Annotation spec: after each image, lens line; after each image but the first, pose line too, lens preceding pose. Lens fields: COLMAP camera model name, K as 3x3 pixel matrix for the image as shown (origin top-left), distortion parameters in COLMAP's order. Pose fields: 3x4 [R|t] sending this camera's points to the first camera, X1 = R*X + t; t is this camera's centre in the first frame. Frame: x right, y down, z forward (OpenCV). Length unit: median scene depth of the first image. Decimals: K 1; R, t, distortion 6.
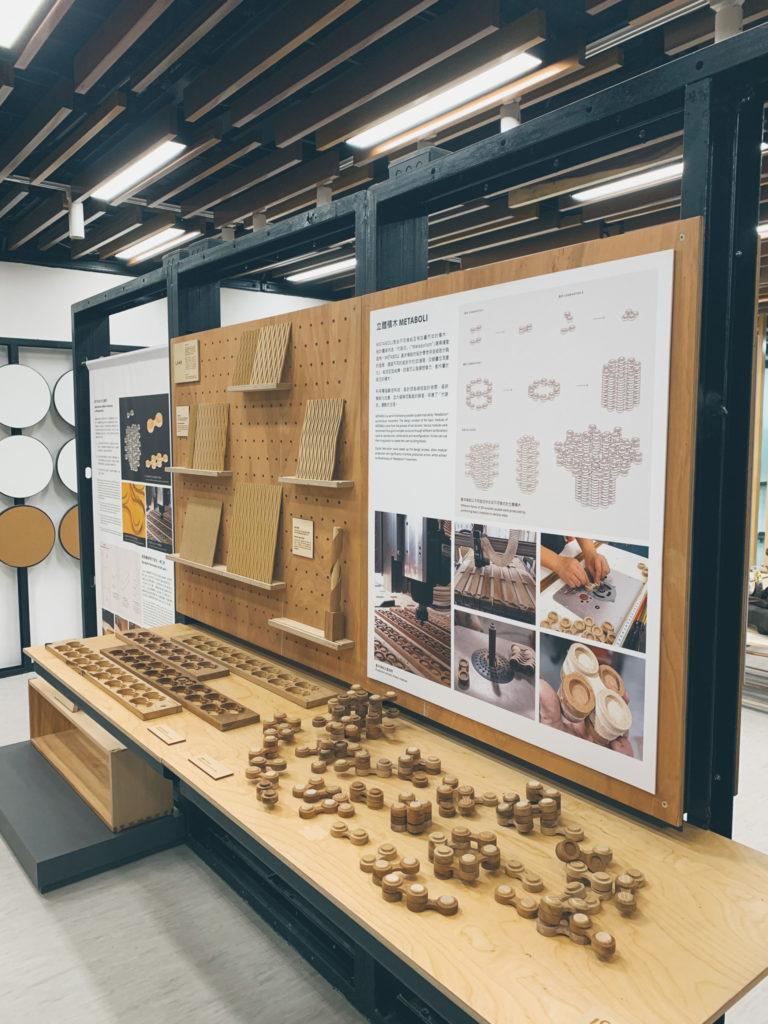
lens RADIAL K [[773.5, 0, 382.7], [0, 773.5, 508.2], [0, 0, 1]] dist [-0.011748, -0.002895]
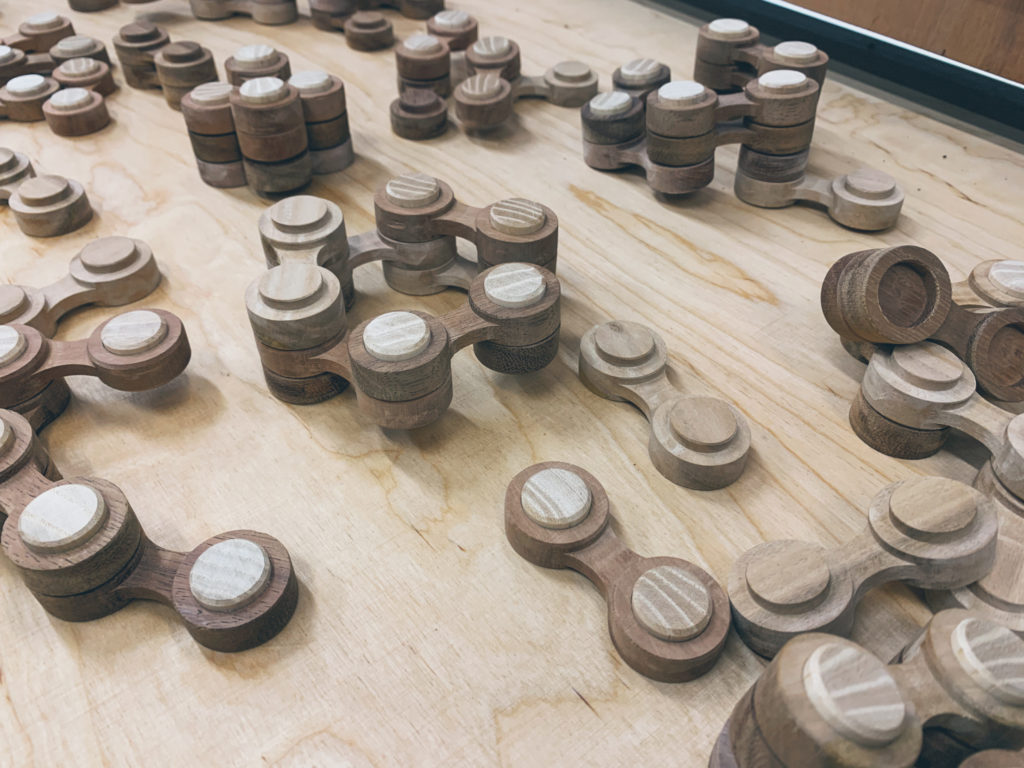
lens RADIAL K [[773.5, 0, 509.2], [0, 773.5, 383.3], [0, 0, 1]] dist [-0.011748, -0.002895]
pose [[0.999912, 0.011846, 0.005913, 0.123485], [-0.012933, 0.778469, 0.627550, 0.300507], [0.002831, -0.627572, 0.778554, 0.743117]]
